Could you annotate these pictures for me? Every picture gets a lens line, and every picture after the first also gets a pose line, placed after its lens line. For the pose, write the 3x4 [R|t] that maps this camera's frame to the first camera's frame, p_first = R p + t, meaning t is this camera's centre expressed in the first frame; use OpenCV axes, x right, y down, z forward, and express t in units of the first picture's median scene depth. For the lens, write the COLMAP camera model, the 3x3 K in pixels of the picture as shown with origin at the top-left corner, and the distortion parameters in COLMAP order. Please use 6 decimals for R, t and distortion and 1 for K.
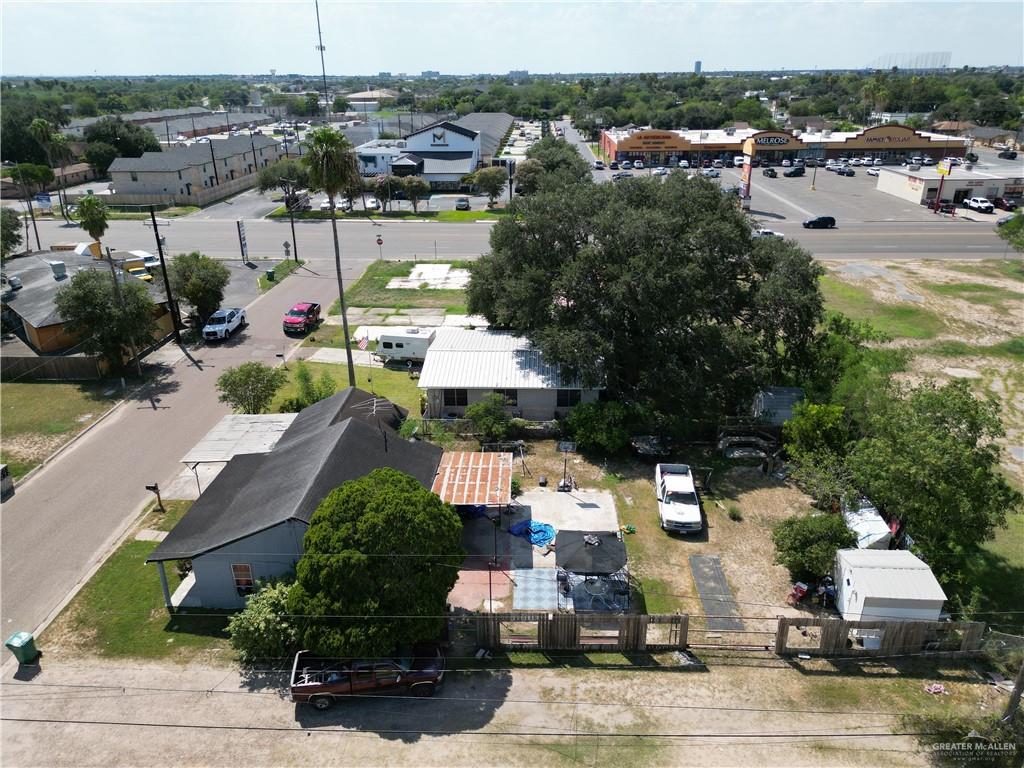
lens RADIAL K [[717.5, 0, 512.0], [0, 717.5, 384.0], [0, 0, 1]] dist [0.074182, -0.071723]
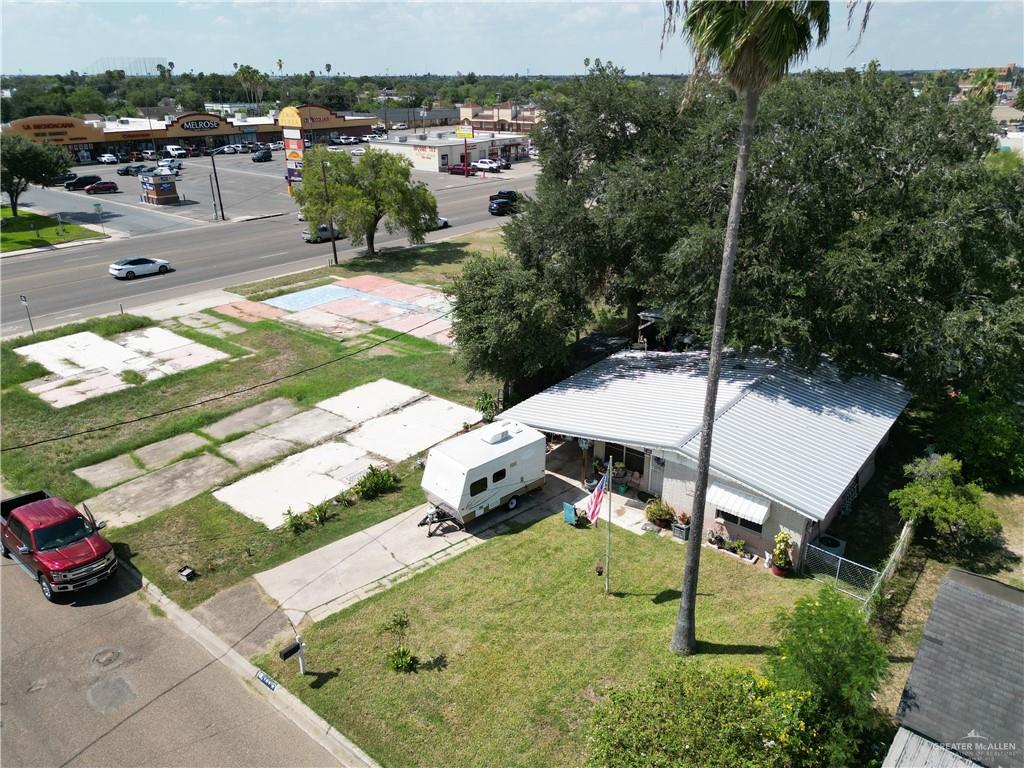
lens RADIAL K [[717.5, 0, 512.0], [0, 717.5, 384.0], [0, 0, 1]] dist [0.074182, -0.071723]
pose [[0.596812, -0.309203, 0.740411, -0.418352], [0.316163, 0.938735, 0.137180, -0.149452], [-0.737466, 0.152220, 0.658007, 0.615094]]
